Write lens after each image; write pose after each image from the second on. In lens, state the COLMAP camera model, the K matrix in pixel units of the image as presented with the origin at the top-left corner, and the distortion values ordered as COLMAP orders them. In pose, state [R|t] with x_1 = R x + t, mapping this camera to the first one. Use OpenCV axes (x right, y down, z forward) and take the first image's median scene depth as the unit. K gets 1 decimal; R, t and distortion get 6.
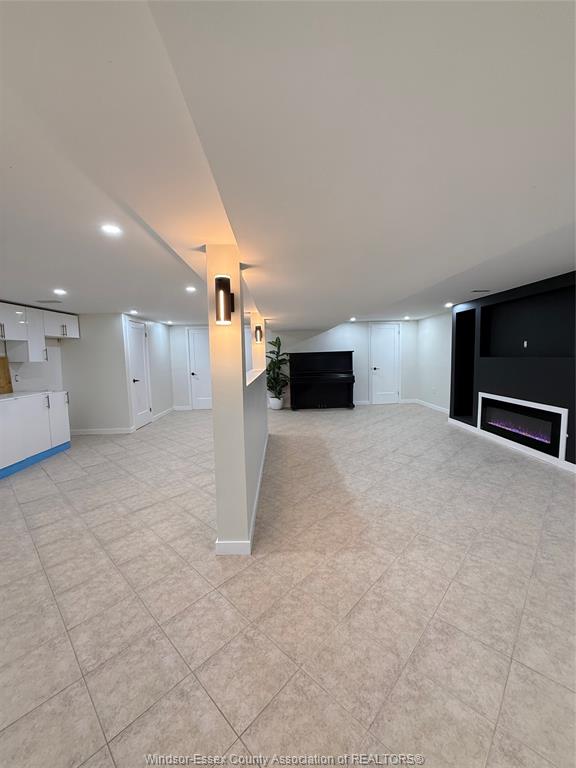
lens RADIAL K [[306.7, 0, 285.8], [0, 306.7, 386.7], [0, 0, 1]] dist [-0.000350, 0.000058]
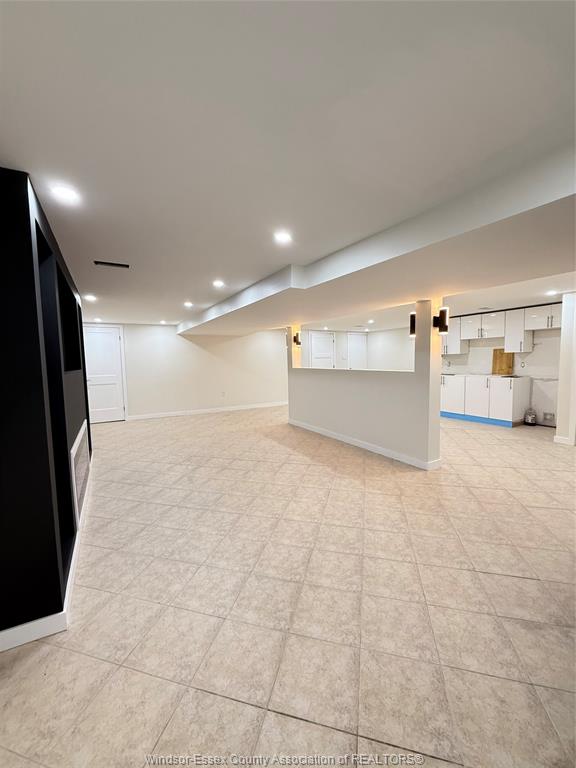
lens RADIAL K [[306.7, 0, 288.0], [0, 306.7, 388.4], [0, 0, 1]] dist [-0.000350, 0.000058]
pose [[-0.872923, 0.089799, -0.479522, 0.967816], [-0.007051, 0.980488, 0.196450, -0.282379], [0.487807, 0.174867, -0.855258, 2.621800]]
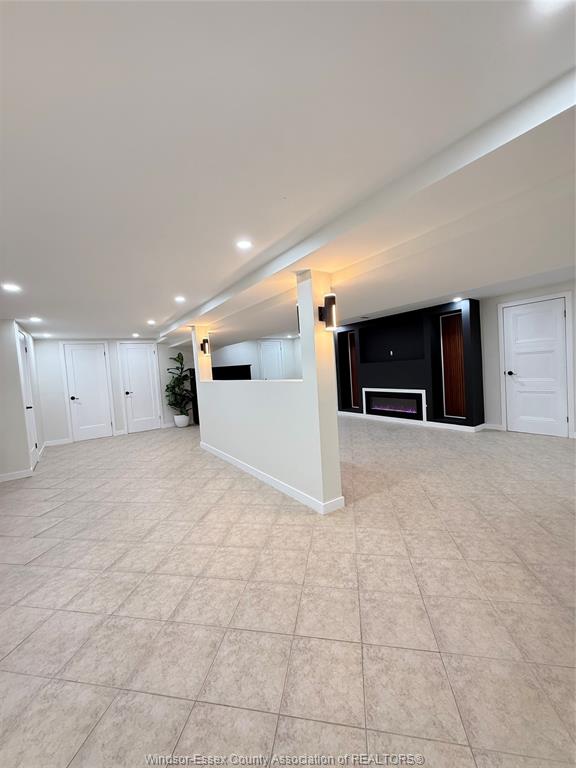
lens RADIAL K [[306.7, 0, 287.4], [0, 306.7, 386.1], [0, 0, 1]] dist [-0.000350, 0.000058]
pose [[0.836577, -0.064647, 0.544021, -0.740889], [0.102739, 0.993909, -0.039880, 0.050116], [-0.538129, 0.089255, 0.838123, -0.002615]]
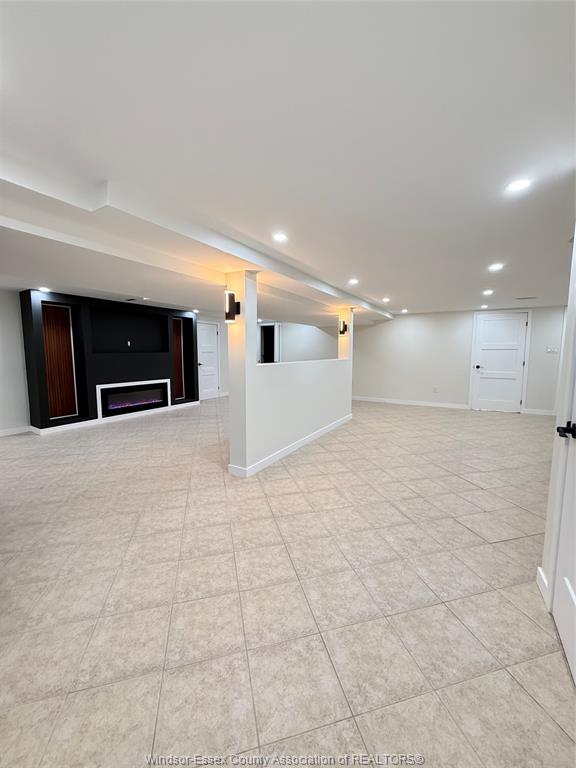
lens RADIAL K [[306.7, 0, 288.5], [0, 306.7, 384.7], [0, 0, 1]] dist [-0.000350, 0.000058]
pose [[-0.852525, -0.034262, 0.521562, -0.881552], [0.073067, 0.980239, 0.183825, -0.230337], [-0.517554, 0.194825, -0.833176, 2.666875]]
